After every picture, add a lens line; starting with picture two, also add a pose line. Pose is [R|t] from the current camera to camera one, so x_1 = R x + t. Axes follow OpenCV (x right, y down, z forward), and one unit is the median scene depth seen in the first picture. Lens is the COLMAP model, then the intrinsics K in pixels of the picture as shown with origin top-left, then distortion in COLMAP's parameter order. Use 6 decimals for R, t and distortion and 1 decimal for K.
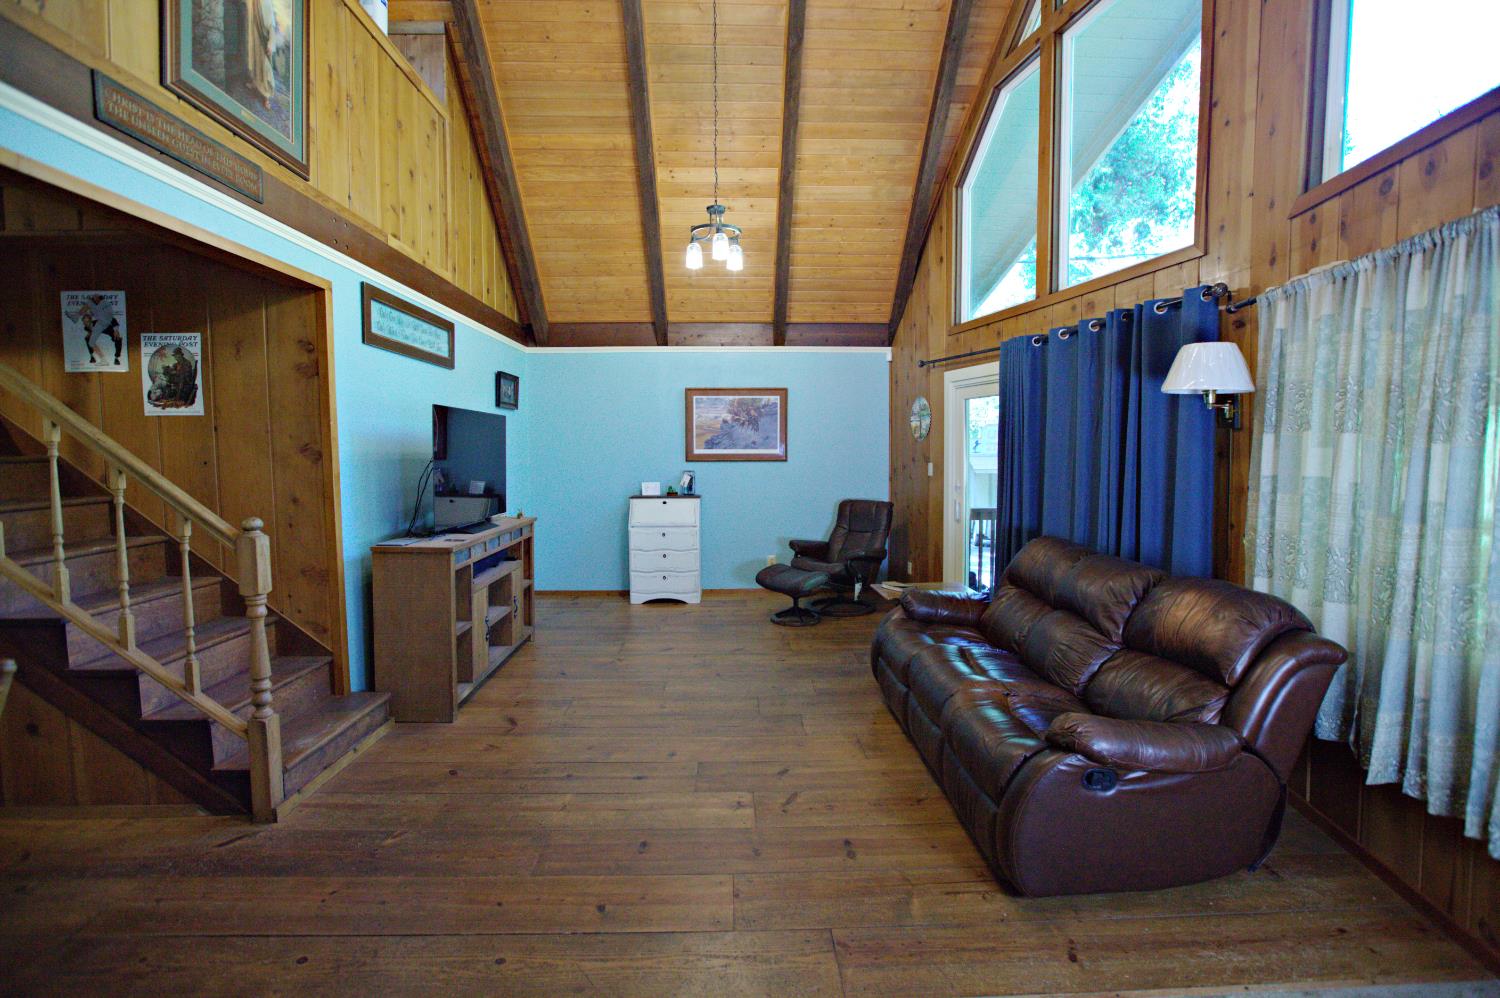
lens RADIAL K [[684.4, 0, 762.0], [0, 684.4, 492.5], [0, 0, 1]] dist [-0.047449, 0.016018]
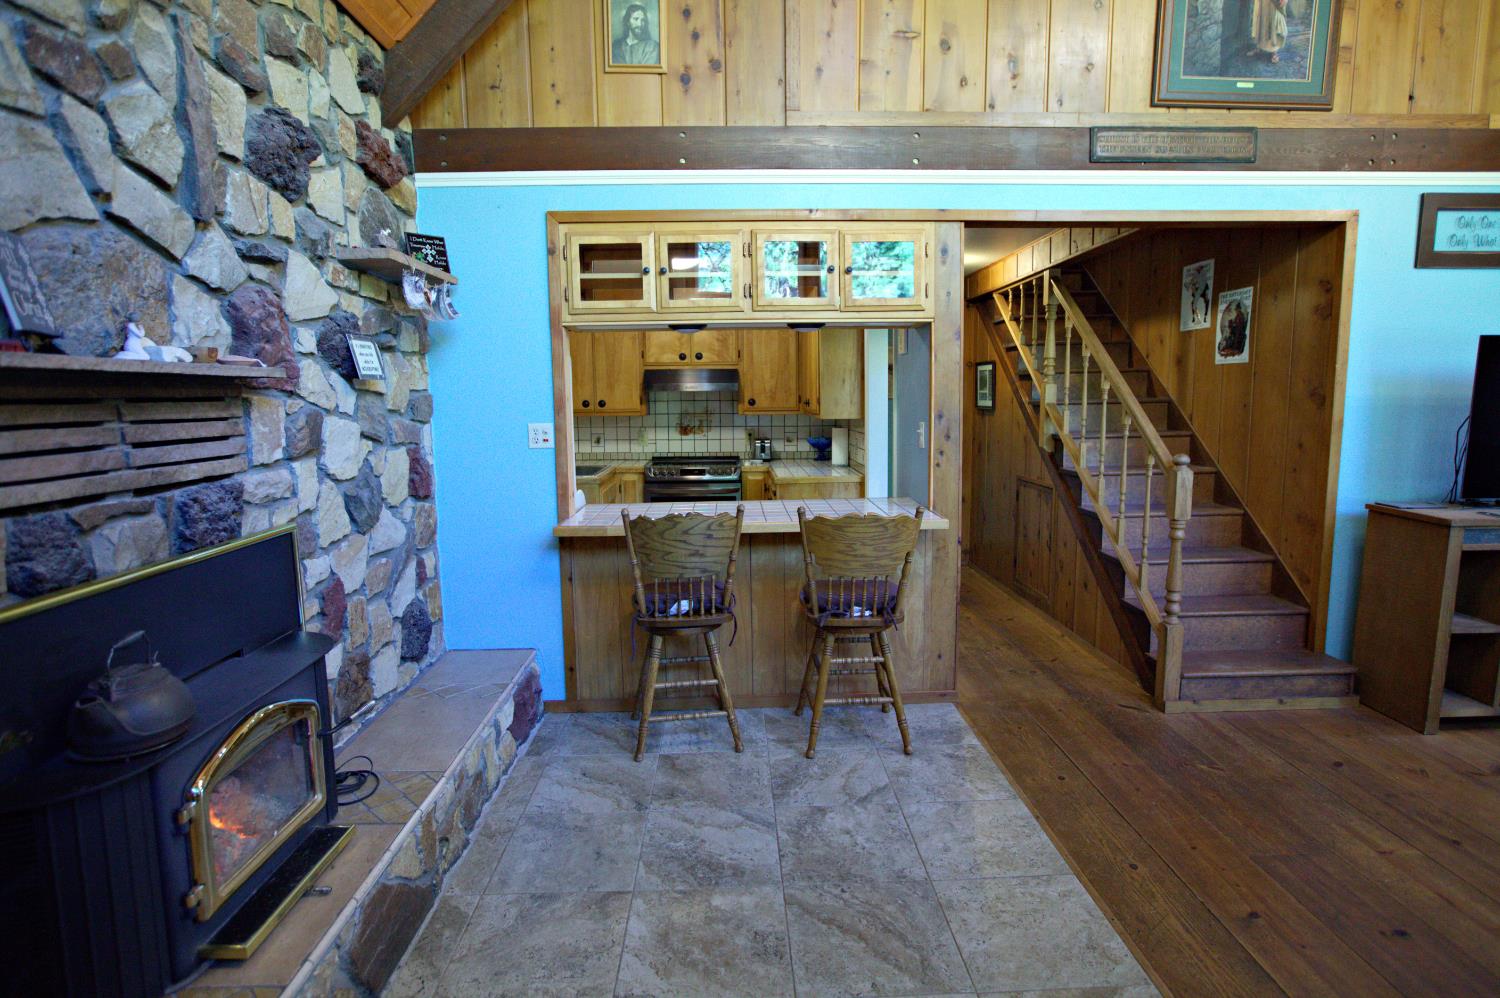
lens RADIAL K [[794.8, 0, 754.6], [0, 794.8, 488.7], [0, 0, 1]] dist [-0.030370, 0.016252]
pose [[-0.008845, 0.121702, -0.992527, 0.485771], [-0.051928, 0.991171, 0.121999, -0.025218], [0.998612, 0.052619, -0.002447, 0.203240]]
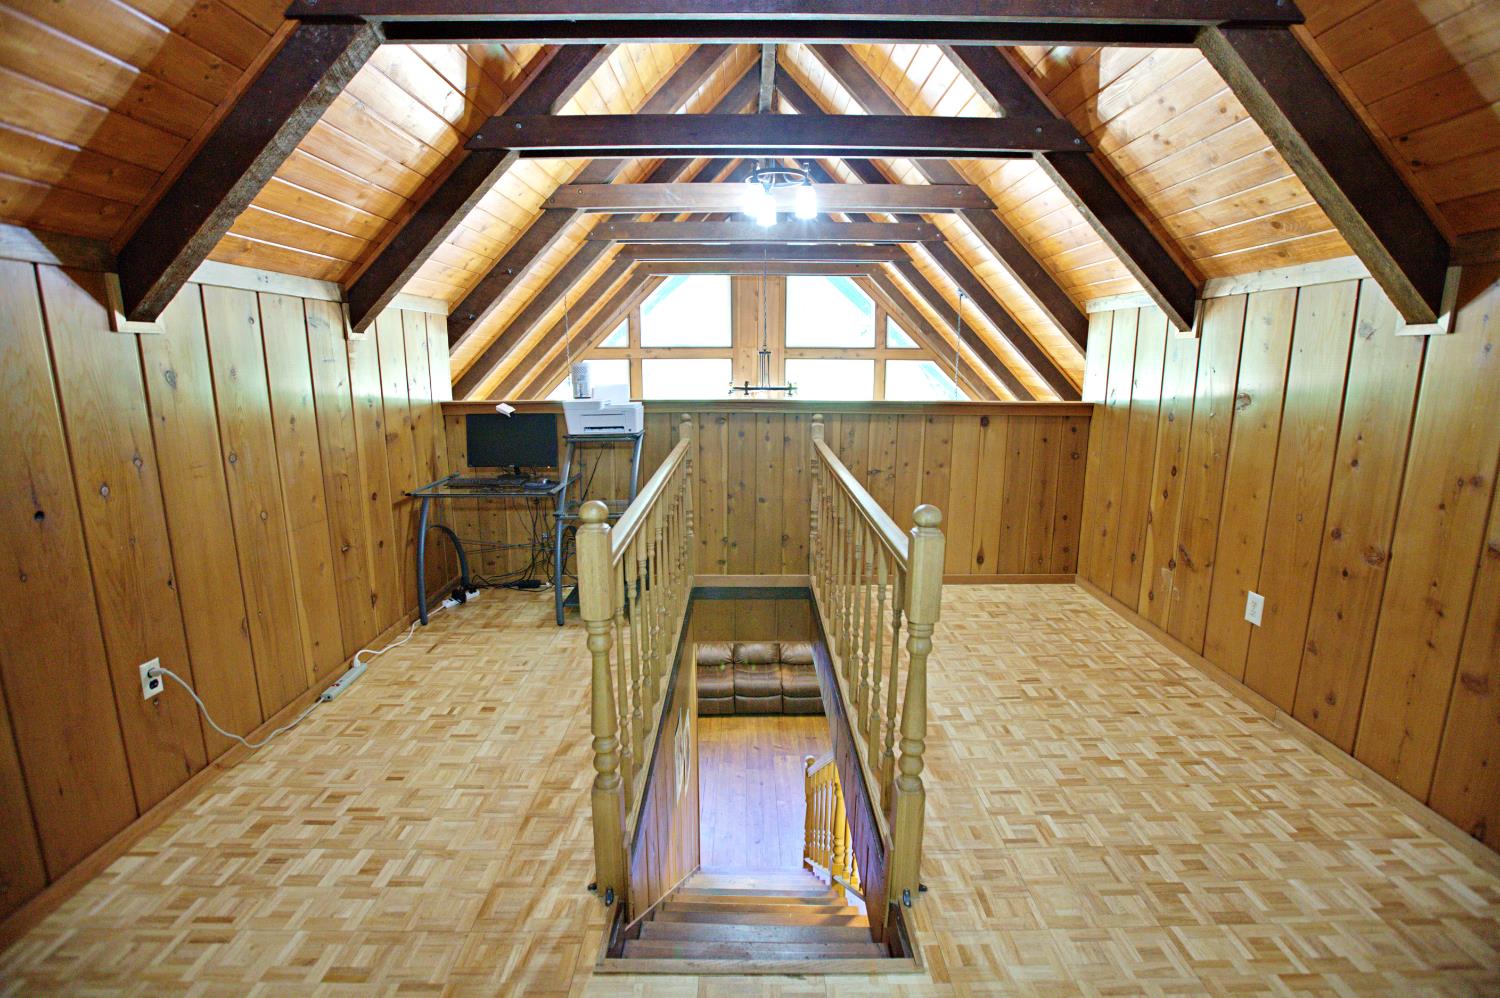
lens RADIAL K [[684.4, 0, 750.3], [0, 684.4, 494.6], [0, 0, 1]] dist [-0.047449, 0.016018]
pose [[0.035537, -0.190975, 0.980951, -2.008987], [0.063500, 0.980019, 0.188493, -0.854953], [-0.997349, 0.055592, 0.046954, 0.811767]]
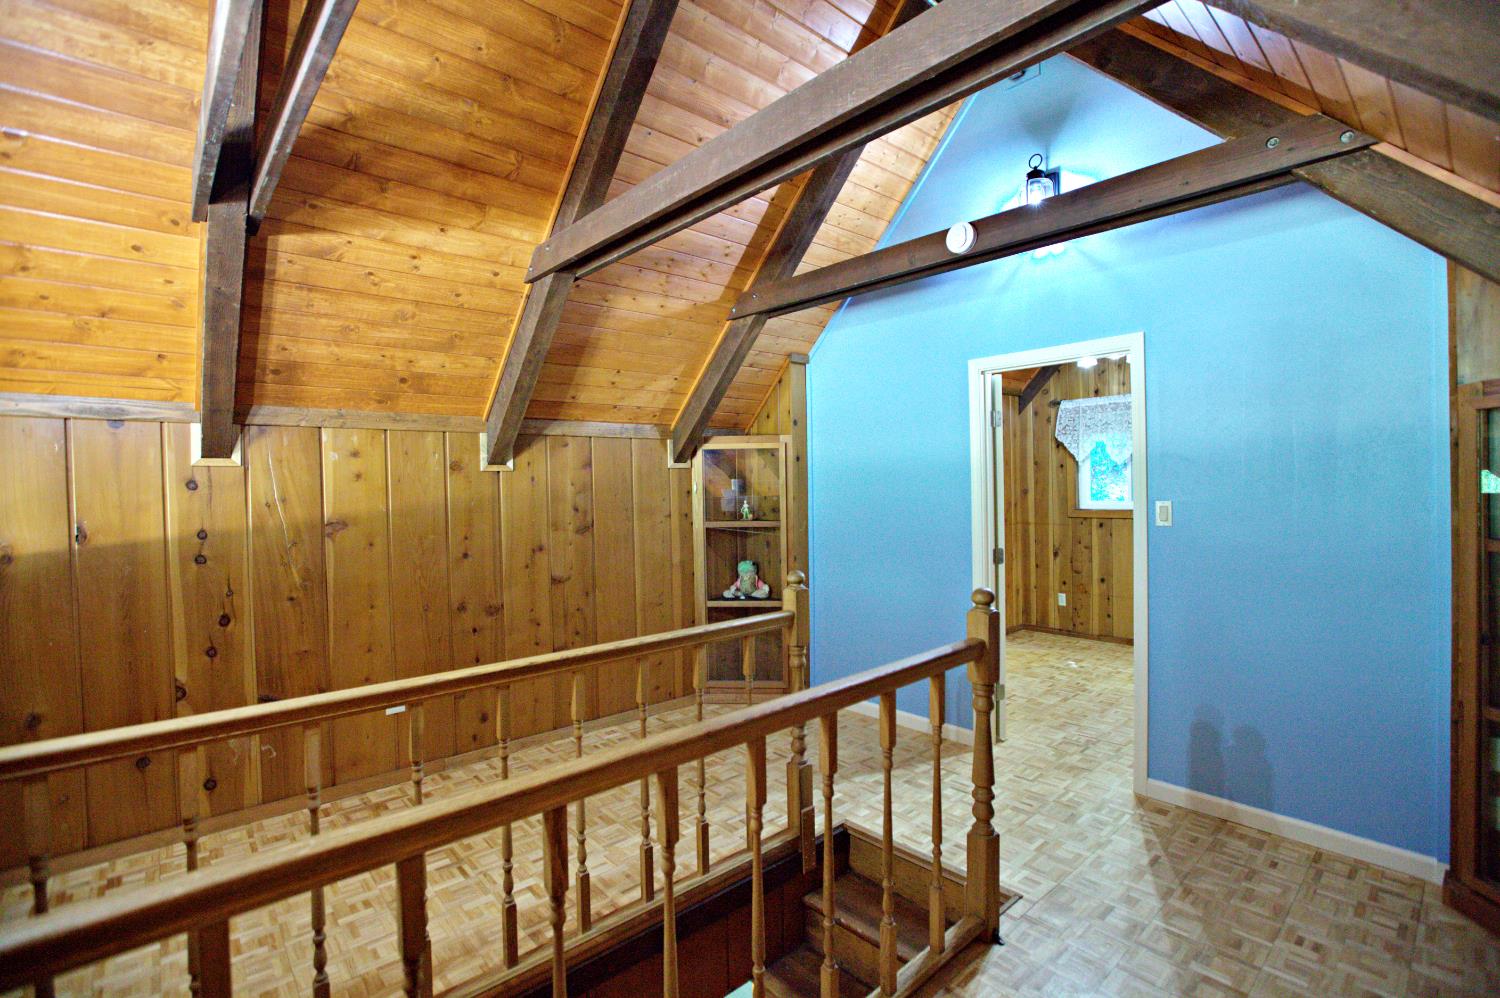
lens RADIAL K [[684.4, 0, 756.2], [0, 684.4, 496.0], [0, 0, 1]] dist [-0.047449, 0.016018]
pose [[-0.772093, 0.029239, -0.634837, -0.935504], [-0.017776, 0.997557, 0.067564, -0.885809], [0.635261, 0.063450, -0.769686, 1.308915]]
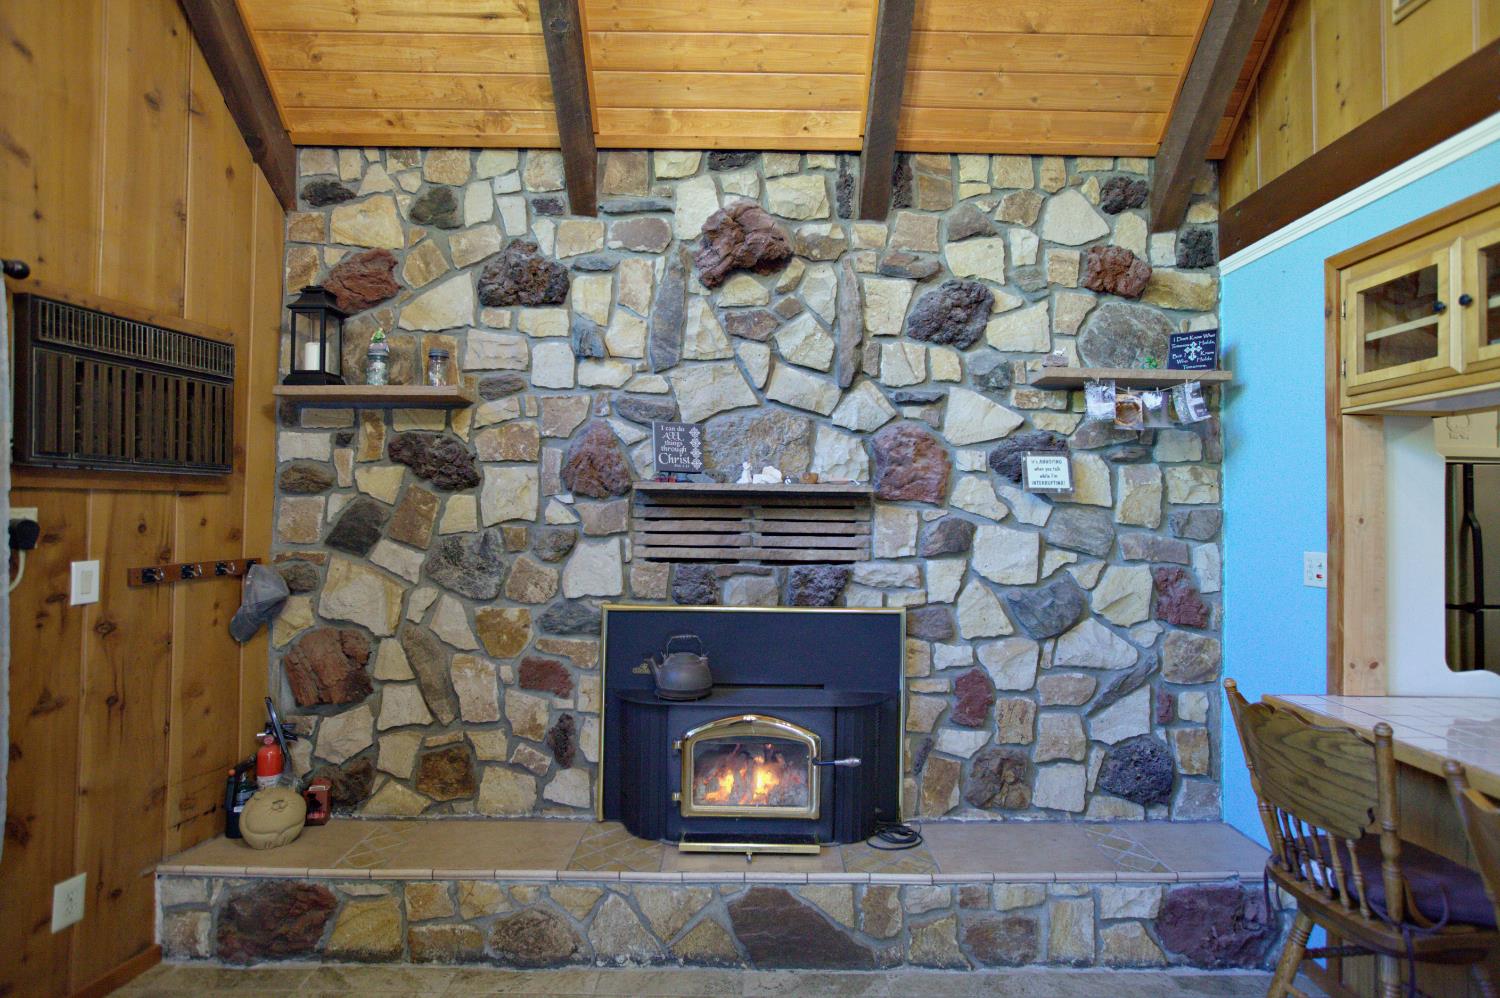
lens RADIAL K [[794.8, 0, 762.6], [0, 794.8, 491.8], [0, 0, 1]] dist [-0.030370, 0.016252]
pose [[-0.999413, -0.007744, 0.033358, -0.091701], [-0.006371, 0.999137, 0.041053, -0.052485], [-0.033647, 0.040816, -0.998600, 0.689009]]
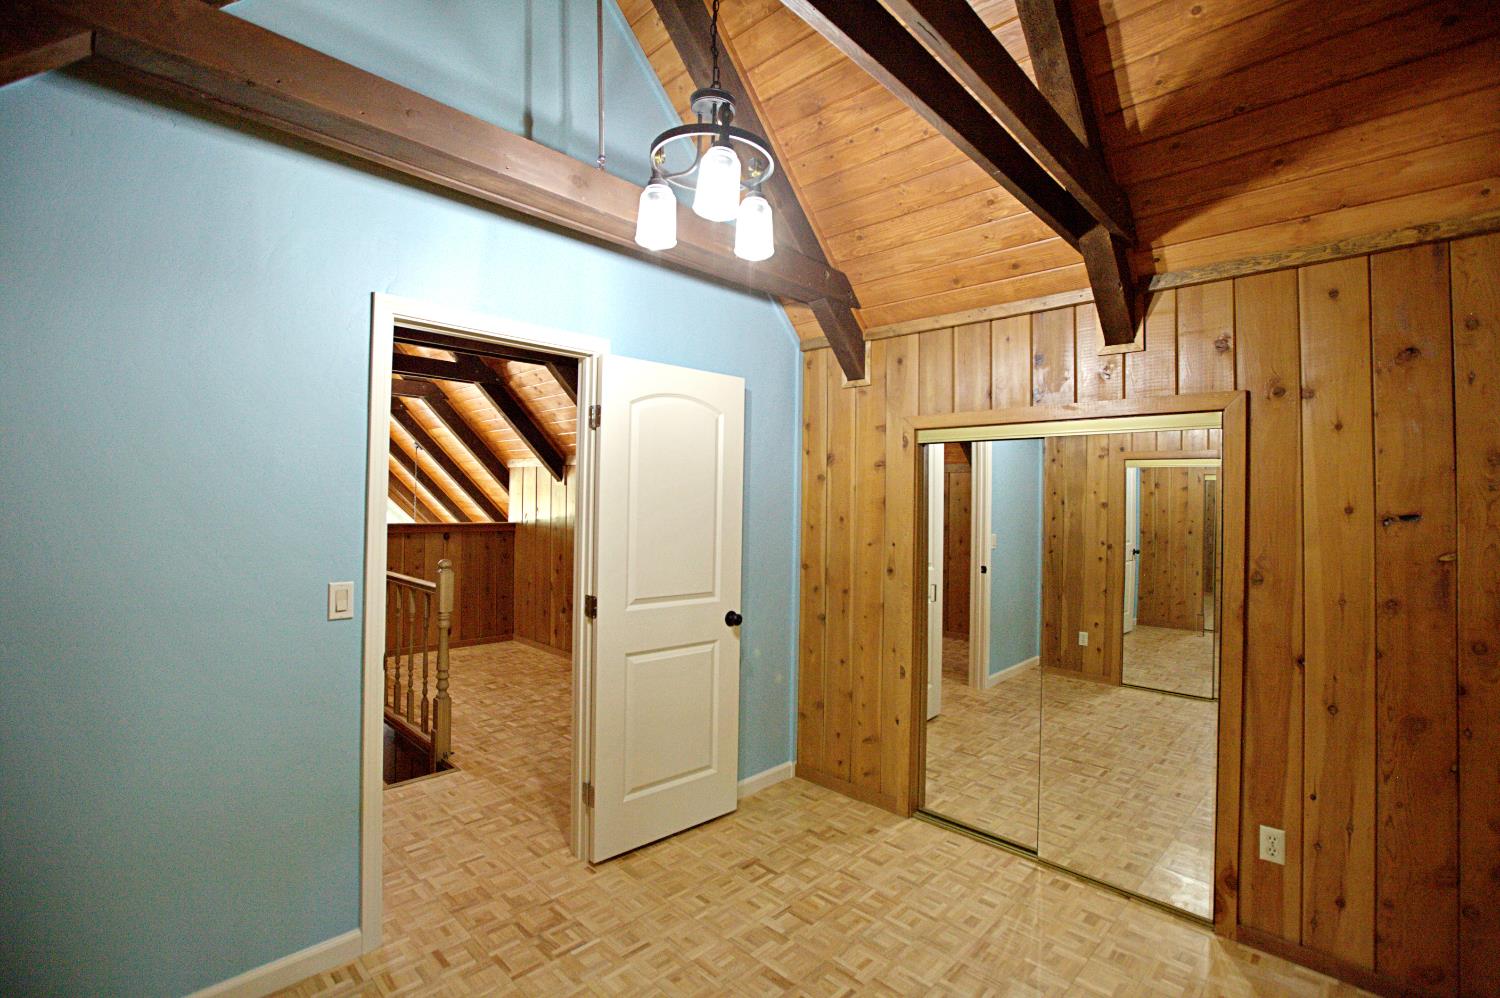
lens RADIAL K [[684.4, 0, 758.8], [0, 684.4, 501.0], [0, 0, 1]] dist [-0.047449, 0.016018]
pose [[-0.694399, -0.009383, 0.719529, -2.704854], [0.030433, 0.998637, 0.042393, -0.873595], [-0.718947, 0.051336, -0.693167, 1.114810]]
